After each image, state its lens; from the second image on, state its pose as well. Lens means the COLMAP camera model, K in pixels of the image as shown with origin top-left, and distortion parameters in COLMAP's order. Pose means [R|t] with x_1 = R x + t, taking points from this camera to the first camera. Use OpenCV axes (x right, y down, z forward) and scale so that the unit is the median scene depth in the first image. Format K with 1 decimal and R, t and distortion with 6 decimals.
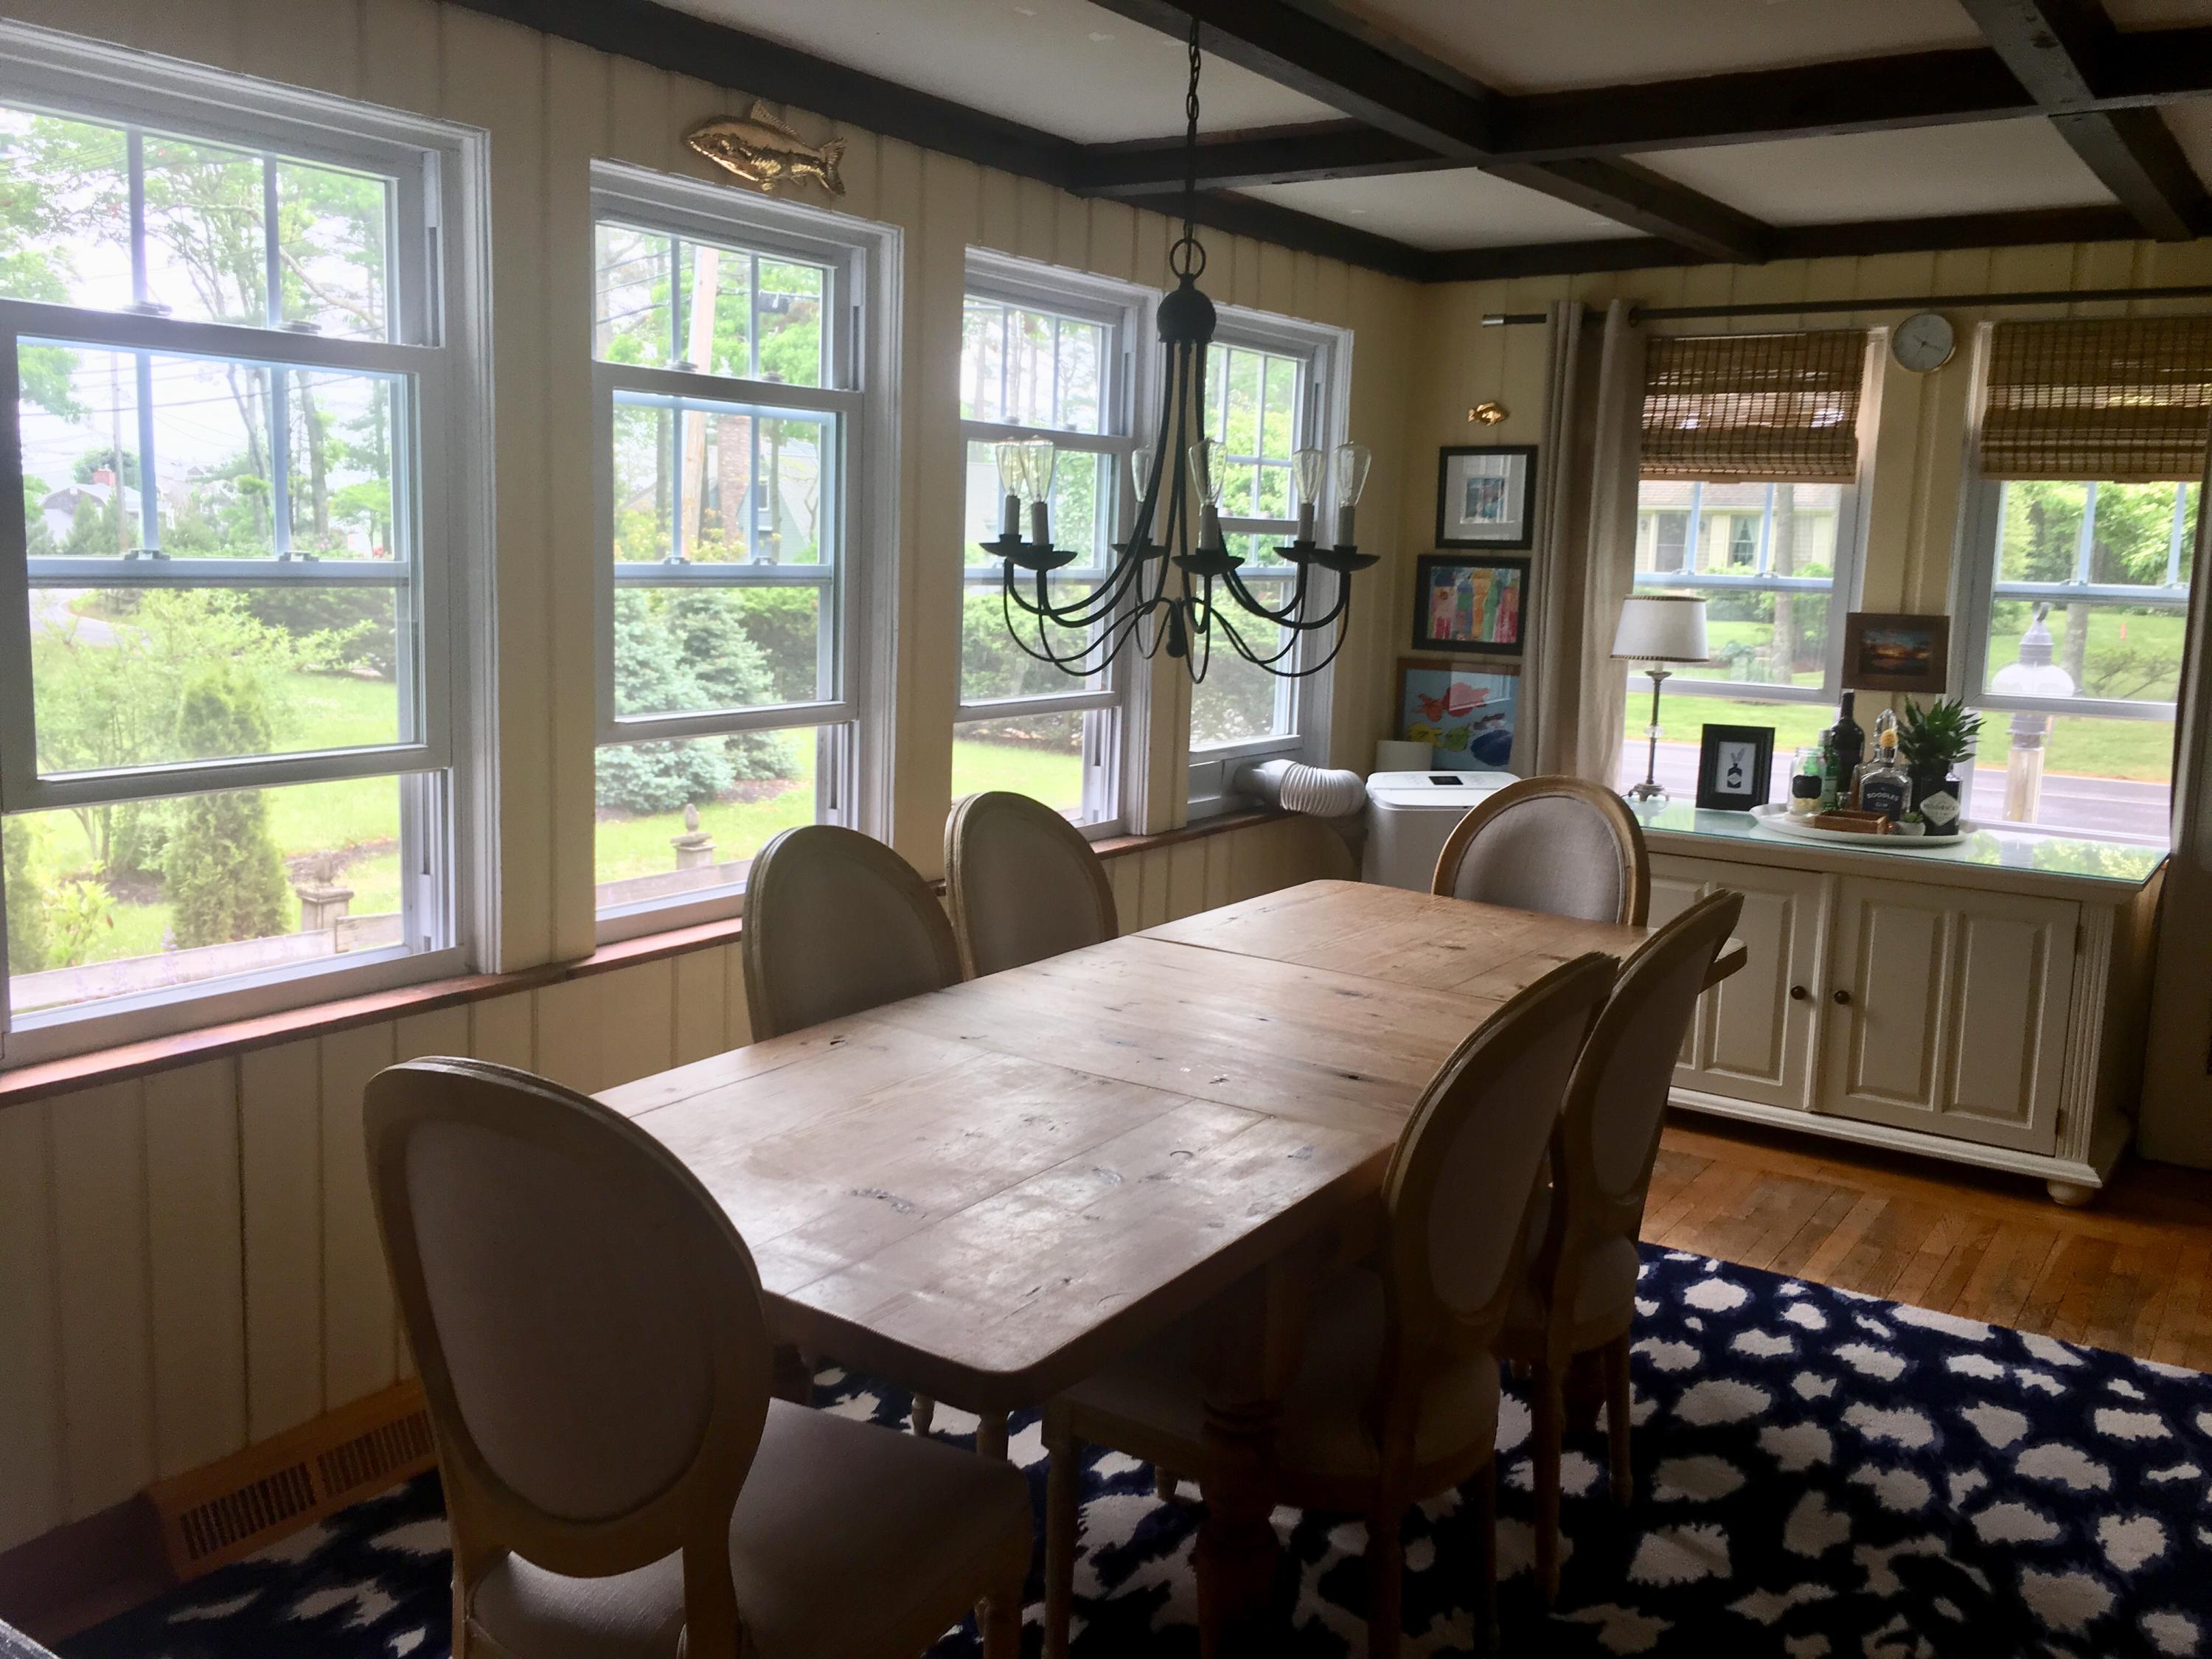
lens RADIAL K [[1876.6, 0, 1106.0], [0, 1876.6, 829.5], [0, 0, 1]] dist [0.074344, -0.089475]
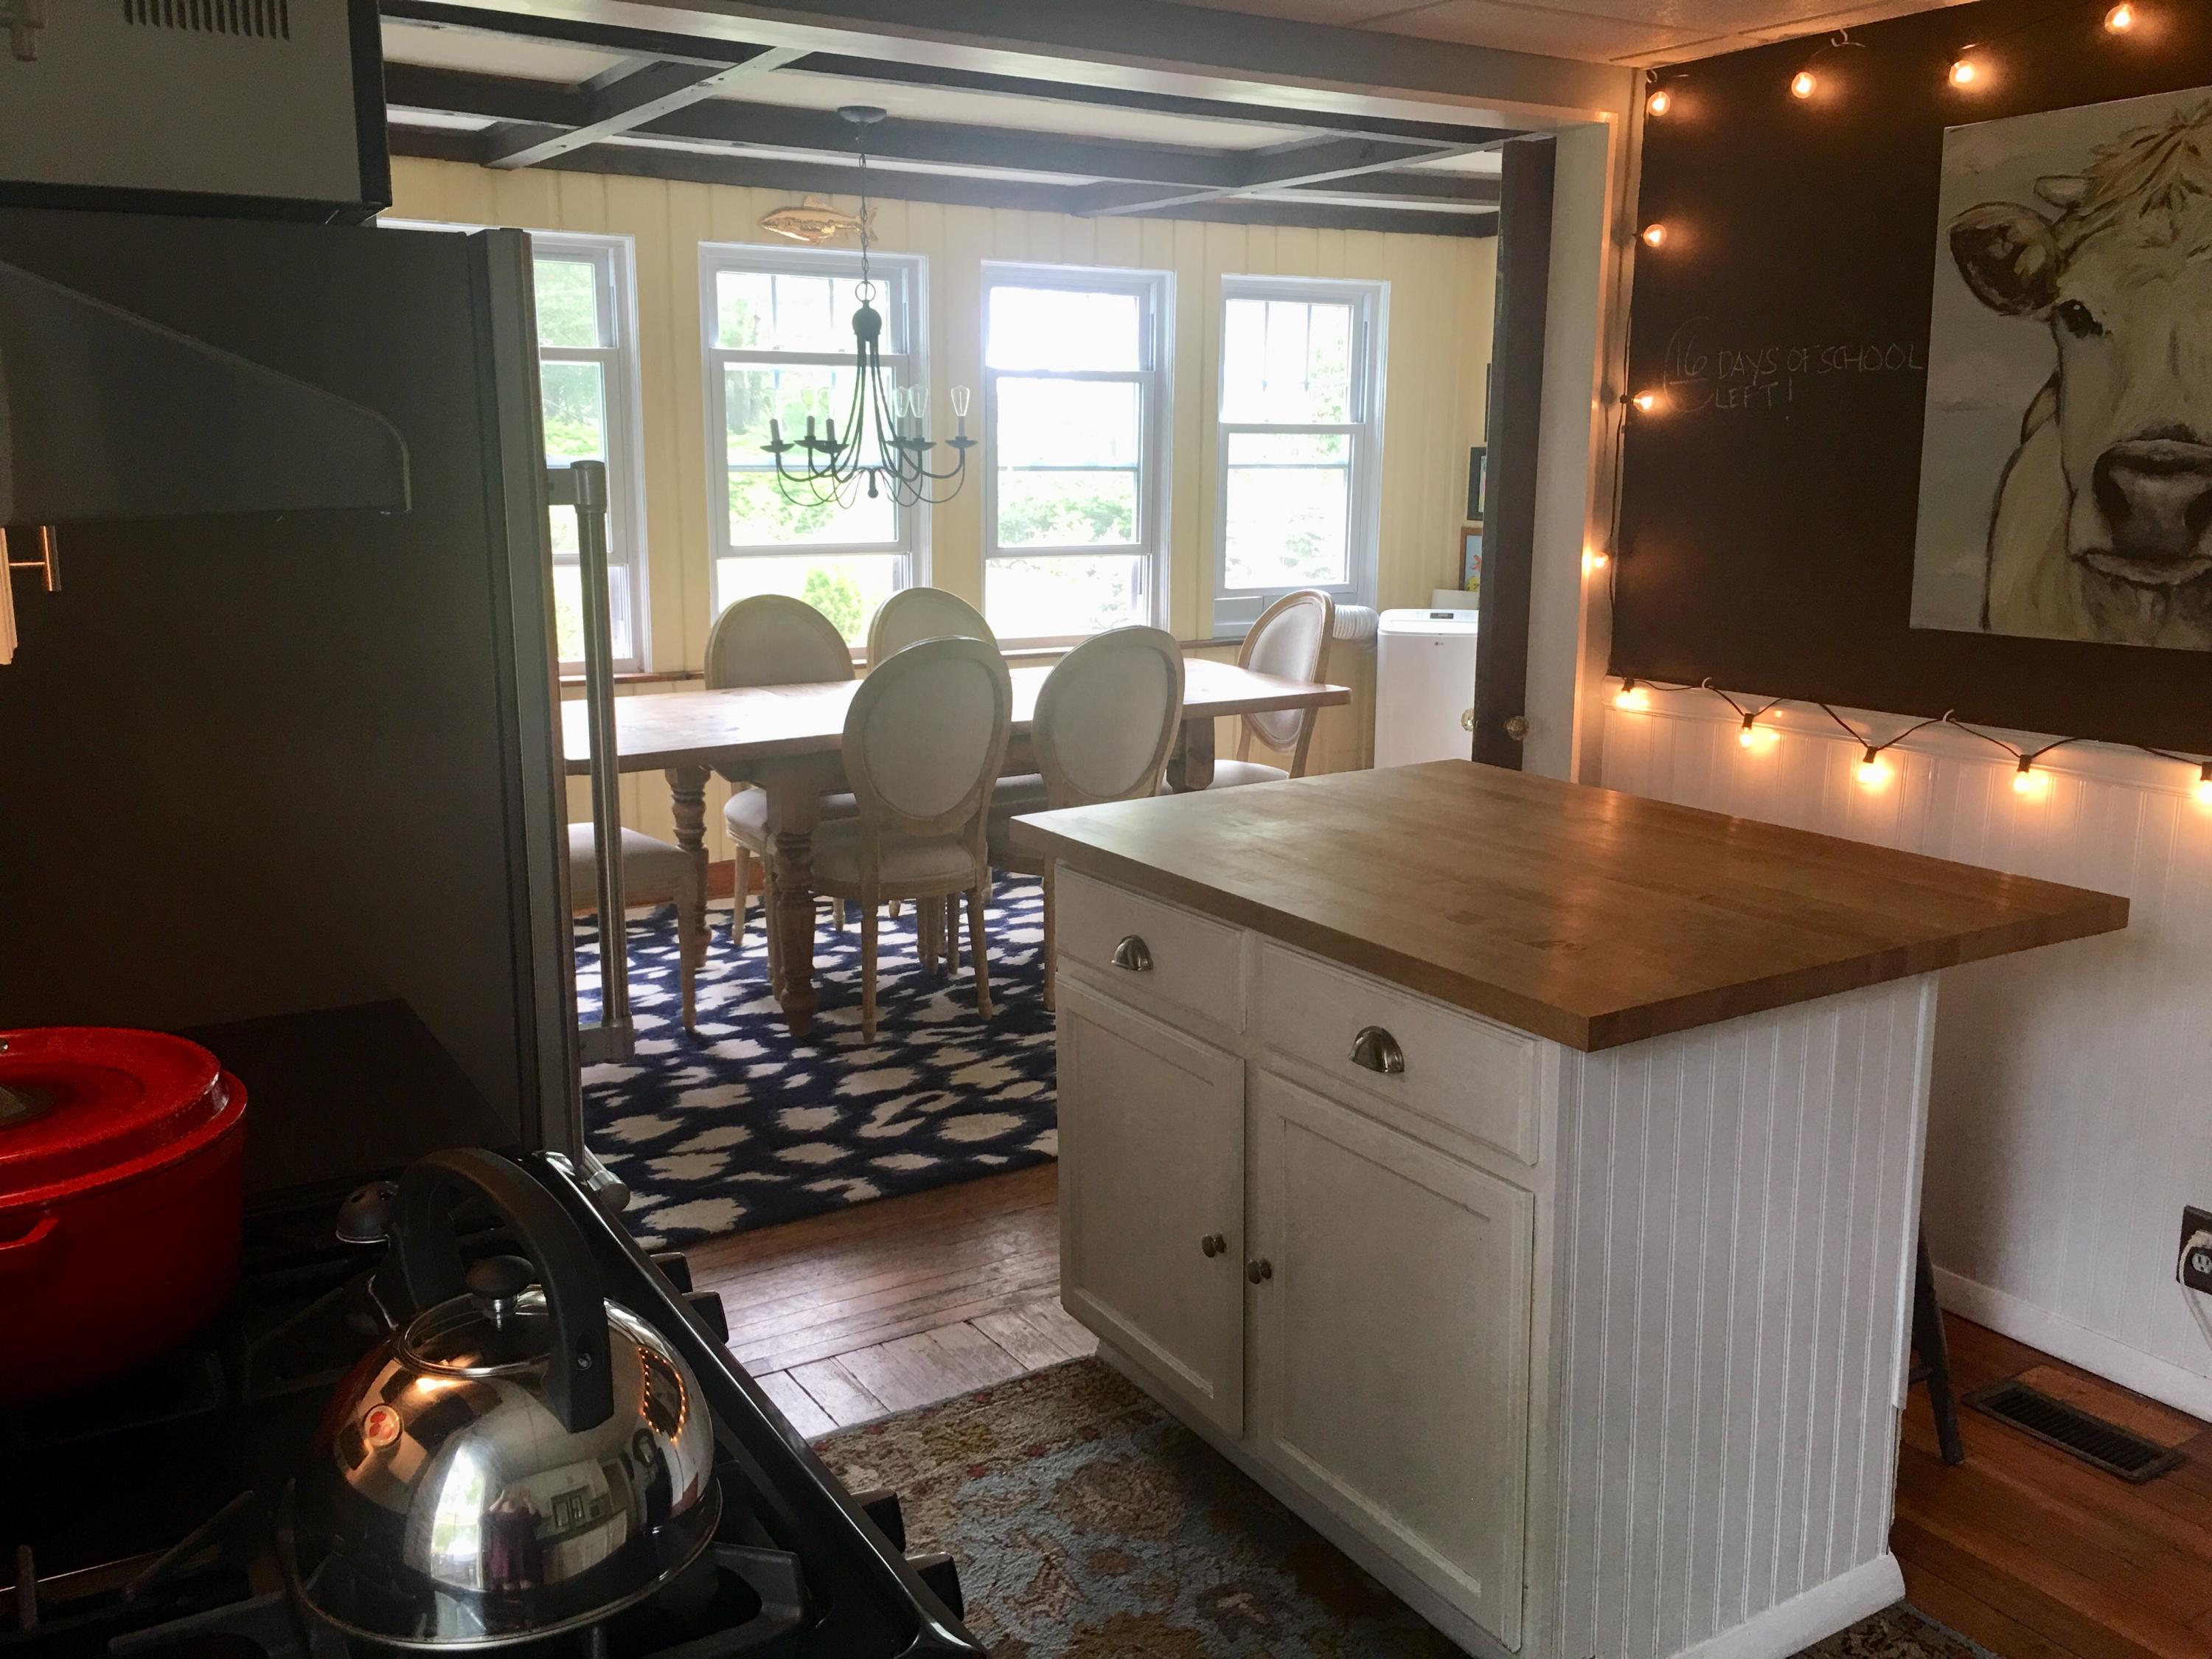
lens RADIAL K [[1876.6, 0, 1106.0], [0, 1876.6, 829.5], [0, 0, 1]] dist [0.074344, -0.089475]
pose [[0.911485, 0.060904, -0.406801, 0.953980], [-0.043647, 0.997715, 0.051574, 0.124535], [0.409012, -0.029253, 0.912060, -0.613550]]
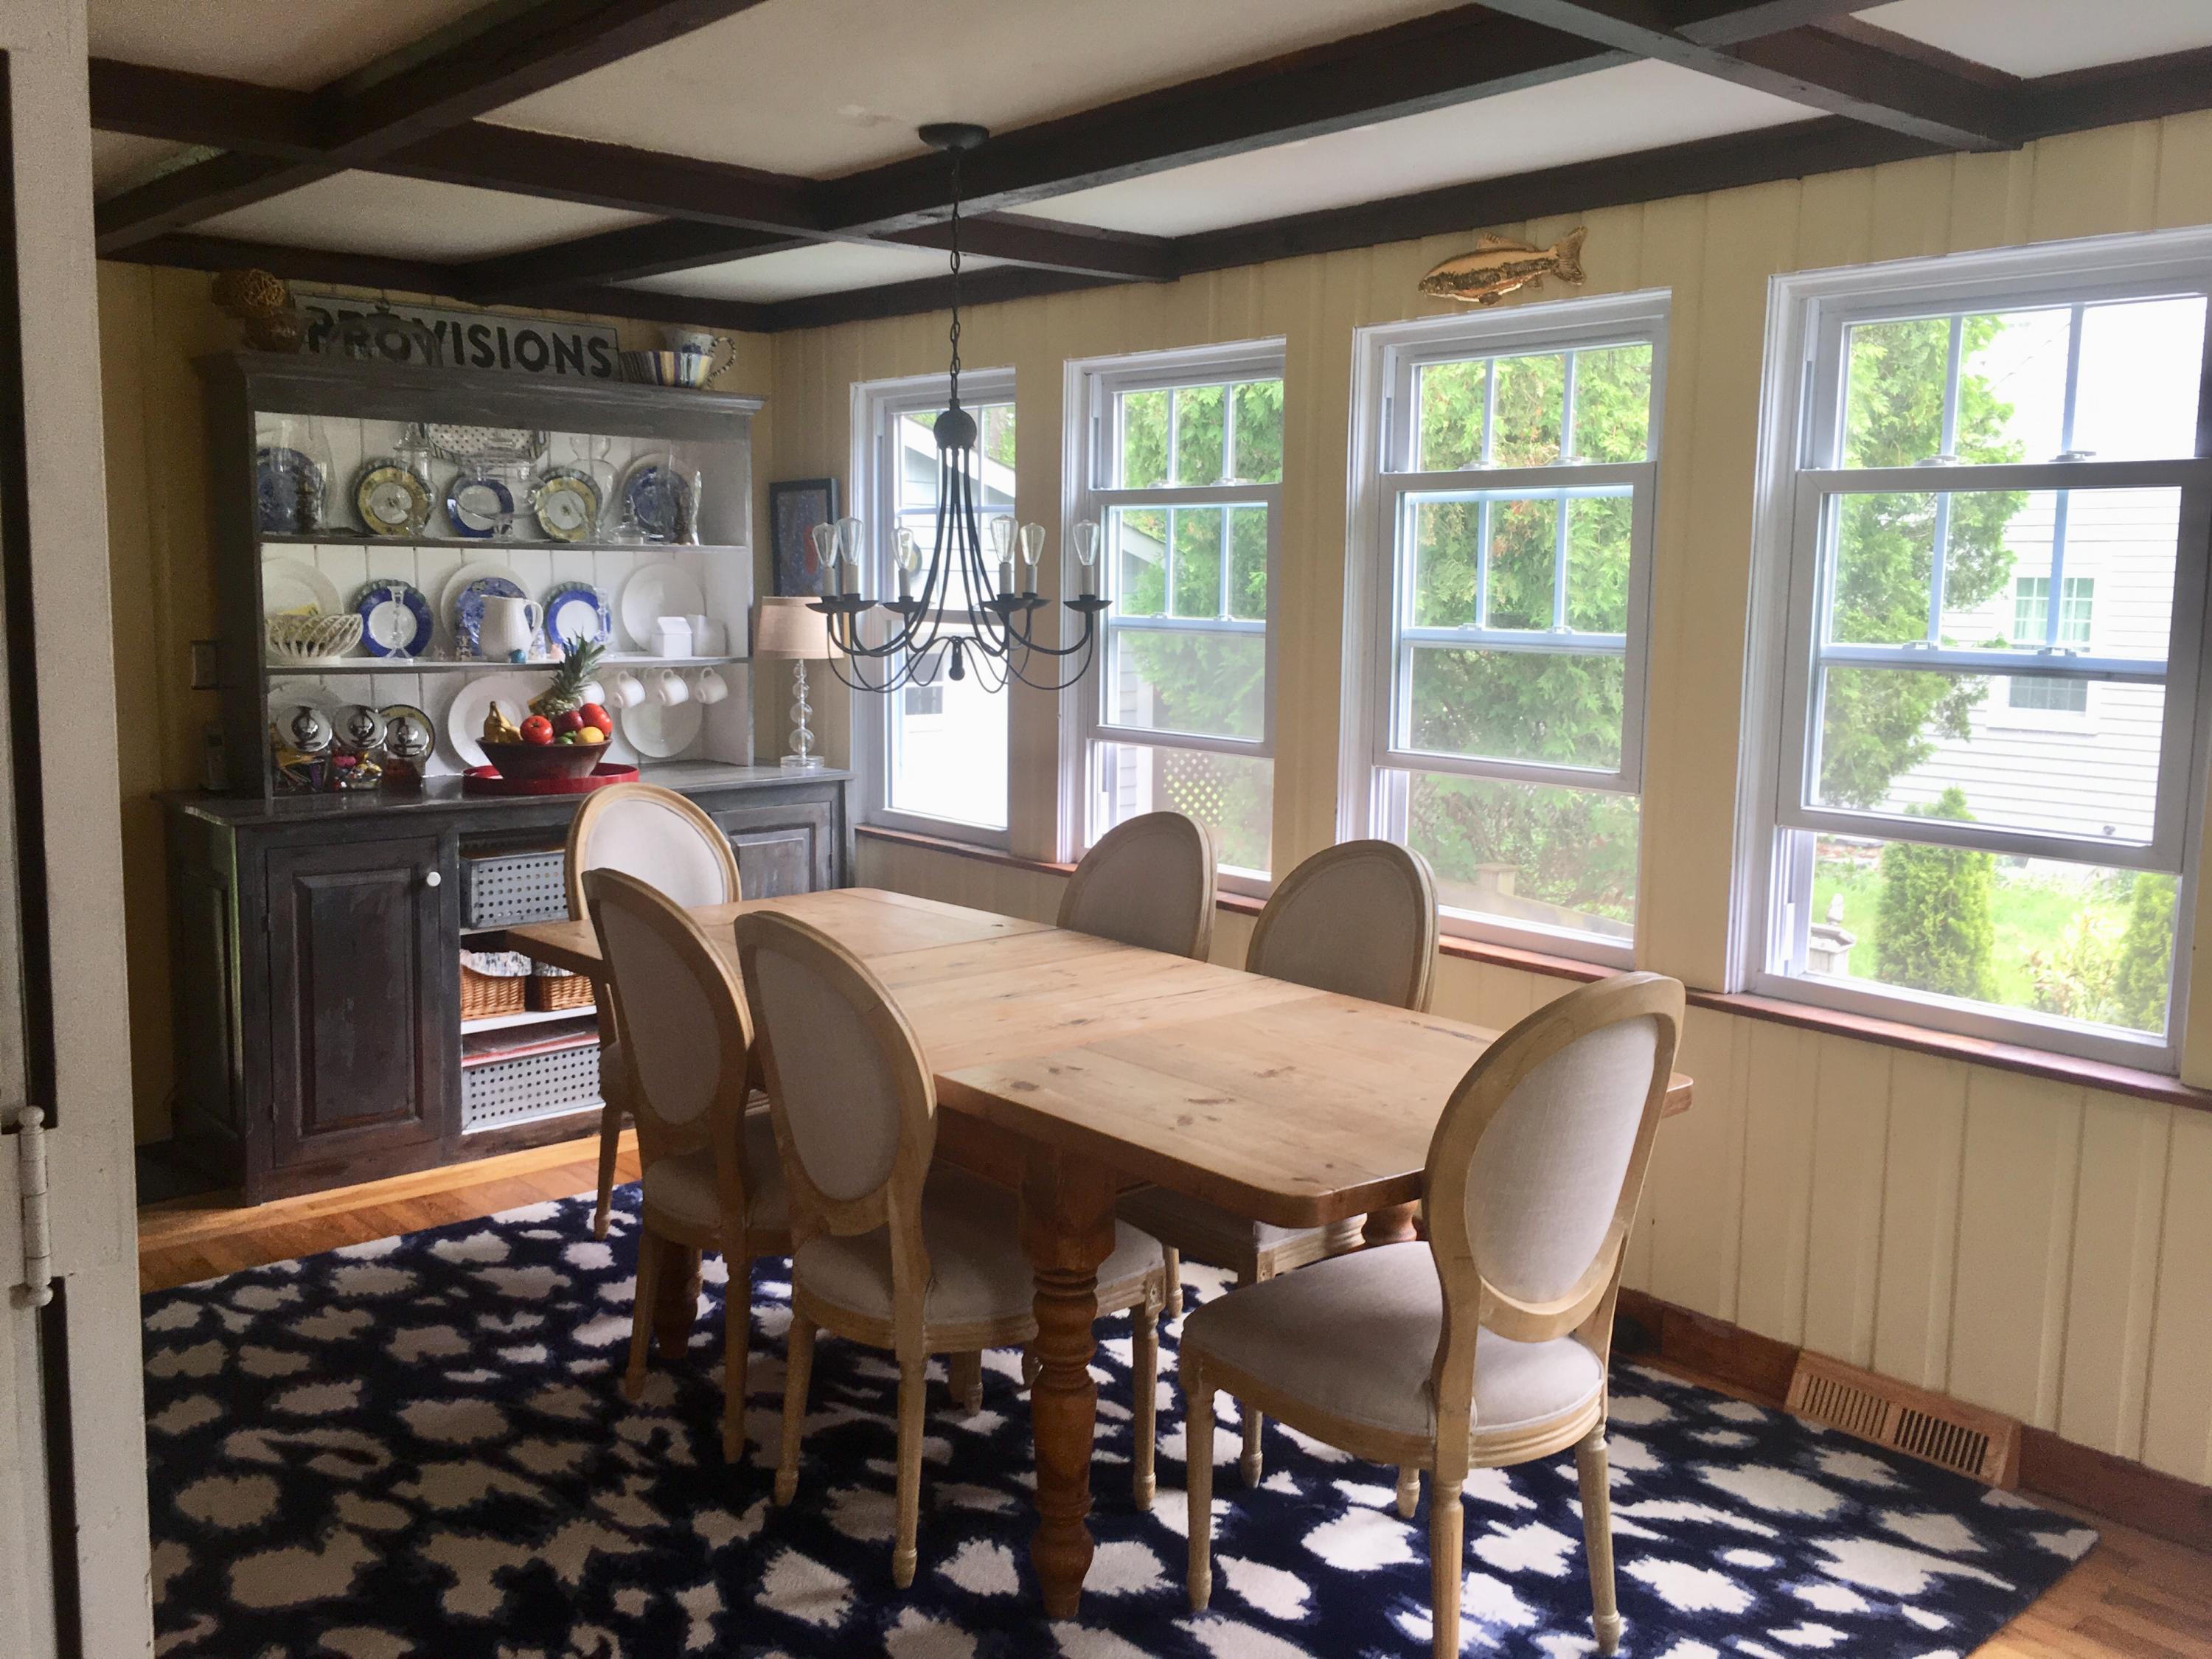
lens RADIAL K [[1840.5, 0, 1089.0], [0, 1840.5, 819.4], [0, 0, 1]] dist [0.021258, -0.000828]
pose [[-0.266045, 0.088087, -0.959928, 1.140067], [-0.163963, 0.977170, 0.135112, -0.167864], [0.949914, 0.193338, -0.245528, 1.277148]]
